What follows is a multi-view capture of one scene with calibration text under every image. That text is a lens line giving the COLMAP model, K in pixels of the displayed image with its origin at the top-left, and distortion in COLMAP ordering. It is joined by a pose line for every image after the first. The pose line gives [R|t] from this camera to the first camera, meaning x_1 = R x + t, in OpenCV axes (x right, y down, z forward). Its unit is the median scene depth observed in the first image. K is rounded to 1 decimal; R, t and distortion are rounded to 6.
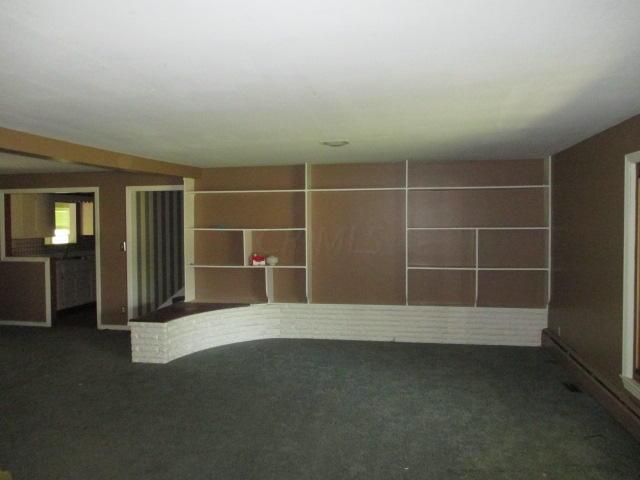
lens RADIAL K [[488.1, 0, 320.0], [0, 488.1, 240.0], [0, 0, 1]] dist [0.002019, -0.038581]
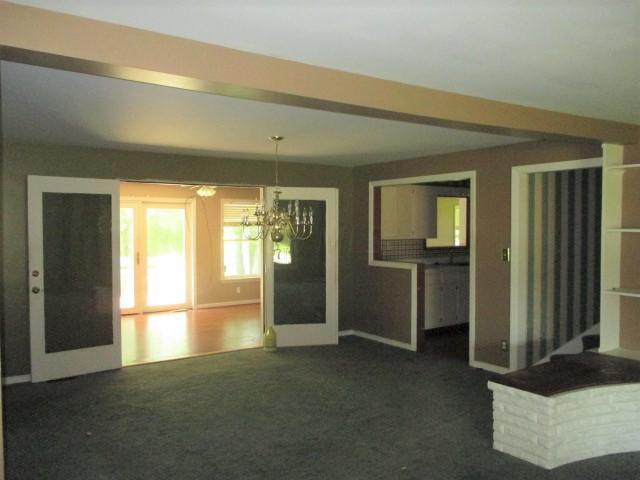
lens RADIAL K [[488.1, 0, 320.0], [0, 488.1, 240.0], [0, 0, 1]] dist [0.002019, -0.038581]
pose [[0.668389, 0.020520, -0.743529, -0.066299], [-0.018233, 0.999771, 0.011202, -0.009749], [0.743589, 0.006070, 0.668610, 0.342309]]
